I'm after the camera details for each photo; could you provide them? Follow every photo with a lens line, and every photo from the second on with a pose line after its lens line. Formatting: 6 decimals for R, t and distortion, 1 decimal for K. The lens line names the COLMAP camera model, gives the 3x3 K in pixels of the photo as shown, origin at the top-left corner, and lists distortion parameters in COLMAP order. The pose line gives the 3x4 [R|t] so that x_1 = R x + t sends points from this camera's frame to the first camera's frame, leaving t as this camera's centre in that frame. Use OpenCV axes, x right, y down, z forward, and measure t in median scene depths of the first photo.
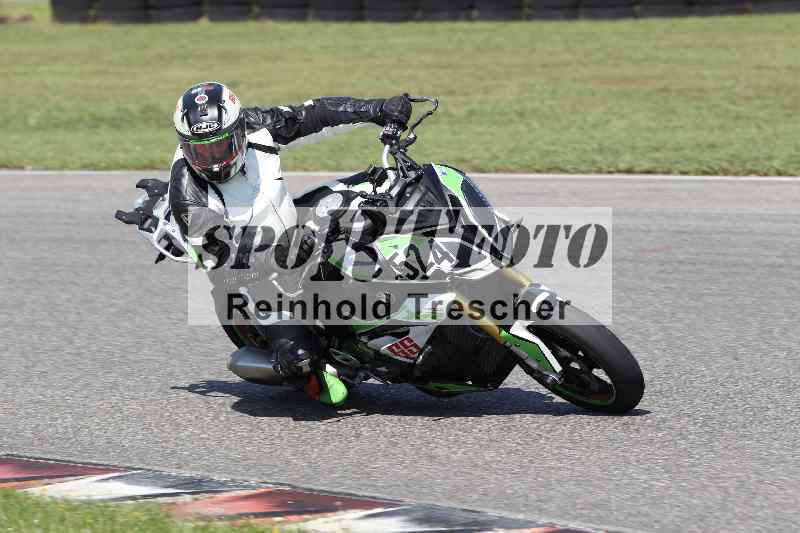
lens RADIAL K [[5640.2, 0, 400.4], [0, 5640.2, 264.9], [0, 0, 1]] dist [0.414276, 0.000000]
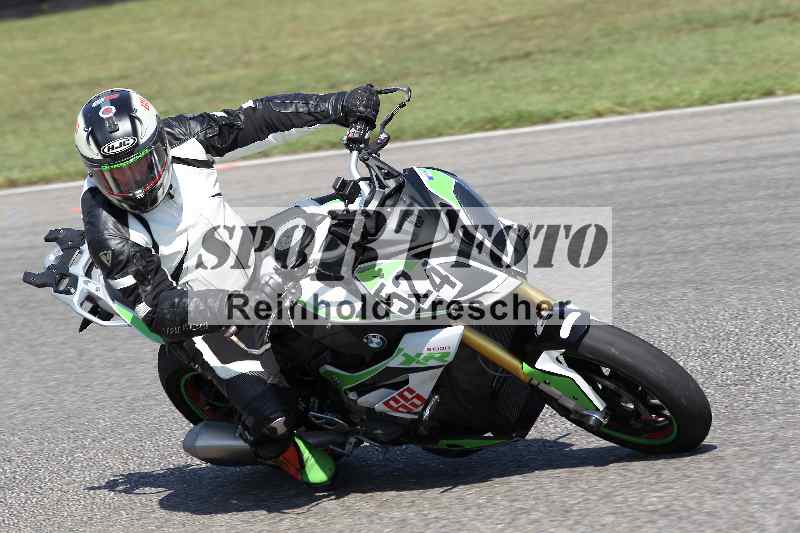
lens RADIAL K [[5640.2, 0, 400.1], [0, 5640.2, 268.0], [0, 0, 1]] dist [0.414276, 0.000000]
pose [[0.993448, -0.112672, 0.019143, -0.013032], [0.112774, 0.993611, -0.004320, -0.000583], [-0.018534, 0.006450, 0.999807, 0.206761]]
